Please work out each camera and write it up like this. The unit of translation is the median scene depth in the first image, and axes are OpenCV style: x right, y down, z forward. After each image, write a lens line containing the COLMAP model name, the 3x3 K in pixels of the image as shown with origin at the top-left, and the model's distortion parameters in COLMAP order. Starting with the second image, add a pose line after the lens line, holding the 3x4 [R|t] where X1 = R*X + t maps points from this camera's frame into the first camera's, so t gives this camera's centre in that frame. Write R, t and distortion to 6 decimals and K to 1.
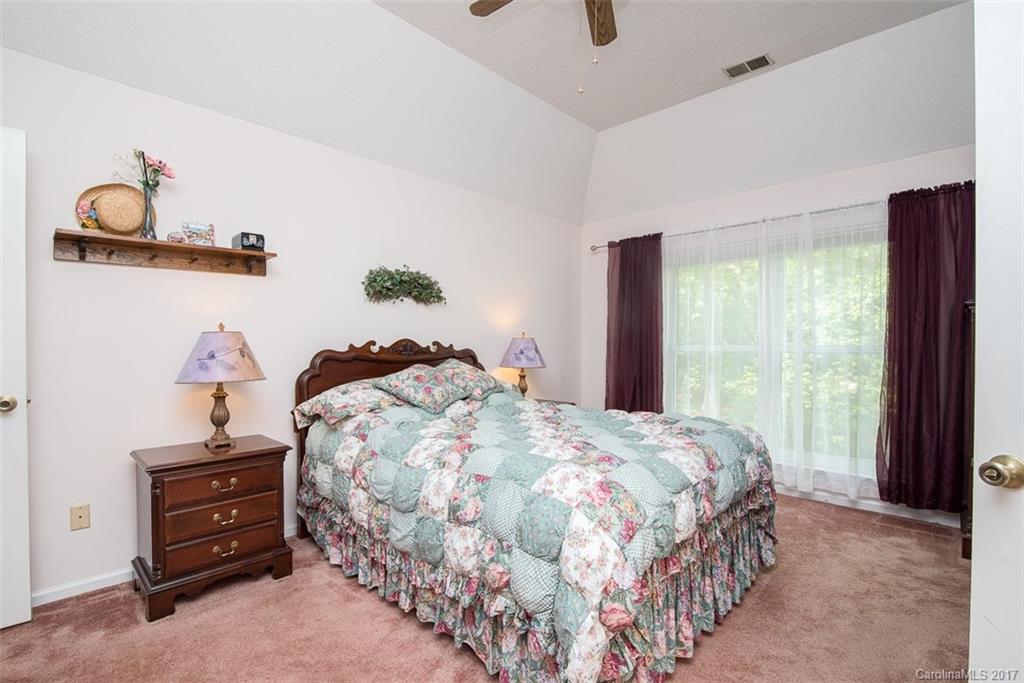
lens RADIAL K [[474.4, 0, 508.4], [0, 474.4, 341.2], [0, 0, 1]] dist [-0.019317, 0.000934]
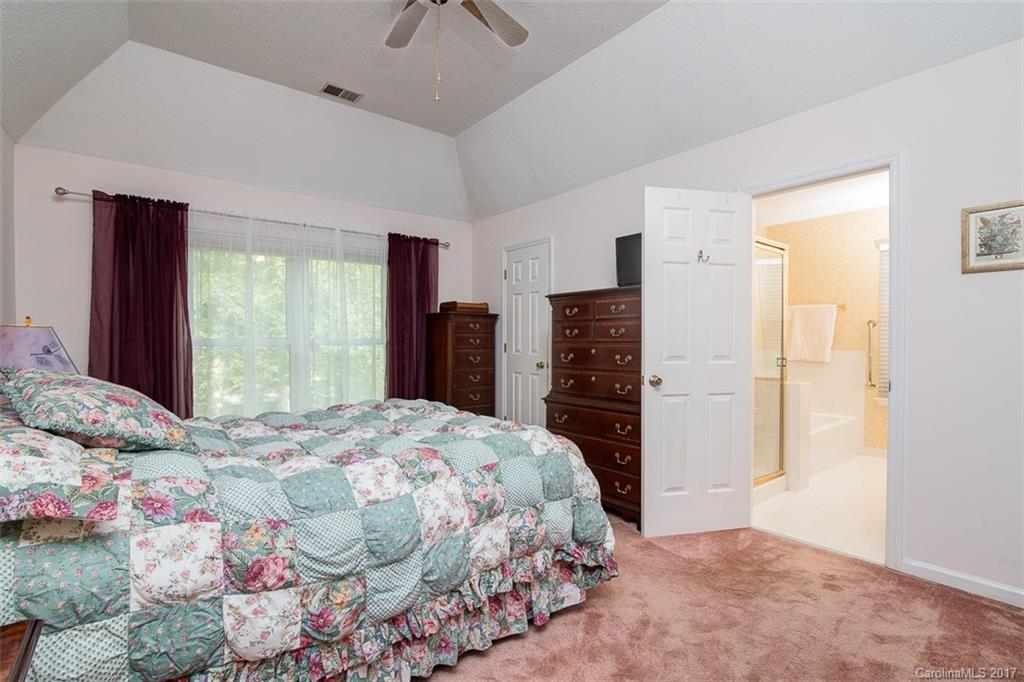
lens RADIAL K [[474.4, 0, 506.5], [0, 474.4, 342.1], [0, 0, 1]] dist [-0.019317, 0.000934]
pose [[0.128513, -0.008209, 0.991674, -0.577467], [-0.002677, 0.999959, 0.008624, 0.007227], [-0.991704, -0.003763, 0.128486, 0.457229]]
